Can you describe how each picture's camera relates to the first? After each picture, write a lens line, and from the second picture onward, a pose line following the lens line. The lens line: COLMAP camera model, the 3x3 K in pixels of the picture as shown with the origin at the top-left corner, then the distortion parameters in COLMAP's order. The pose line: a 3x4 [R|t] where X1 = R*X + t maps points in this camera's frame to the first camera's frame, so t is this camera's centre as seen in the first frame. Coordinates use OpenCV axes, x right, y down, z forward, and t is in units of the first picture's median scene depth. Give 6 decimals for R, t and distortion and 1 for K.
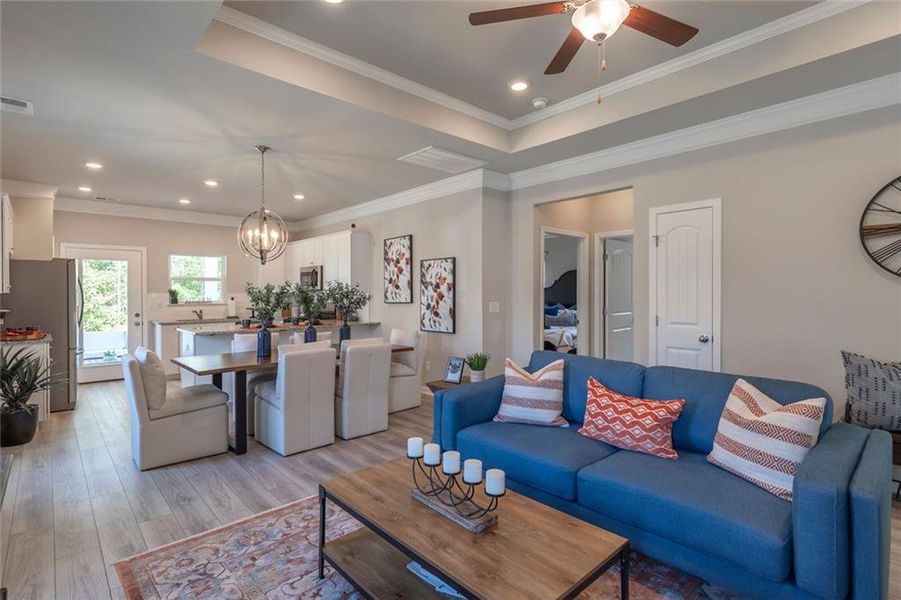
lens RADIAL K [[444.7, 0, 443.4], [0, 444.7, 298.1], [0, 0, 1]] dist [0.014431, 0.000218]
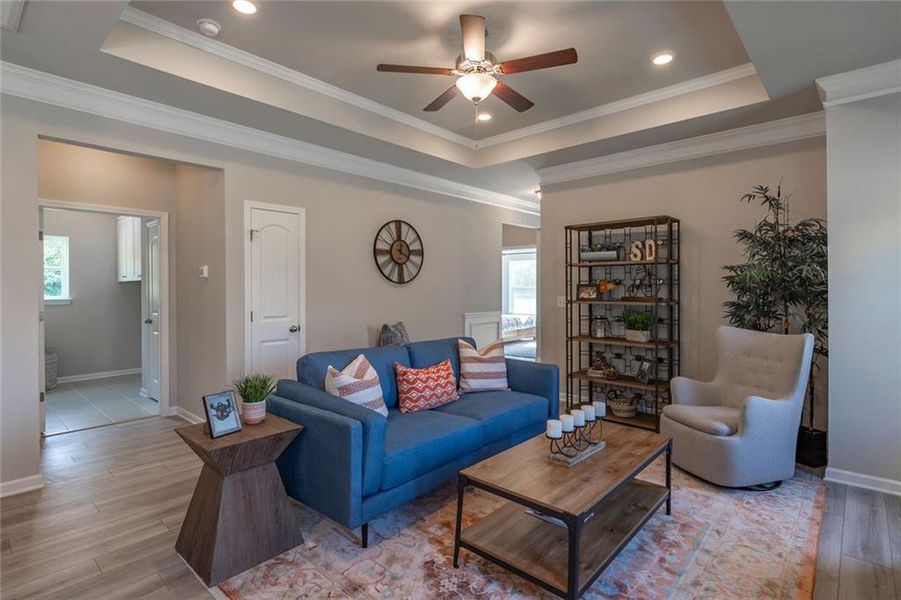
lens RADIAL K [[444.7, 0, 450.3], [0, 444.7, 296.4], [0, 0, 1]] dist [0.014431, 0.000218]
pose [[-0.104523, -0.015971, 0.994394, -0.742990], [0.010569, 0.999797, 0.017168, -0.006662], [-0.994466, 0.012304, -0.104333, 0.909893]]
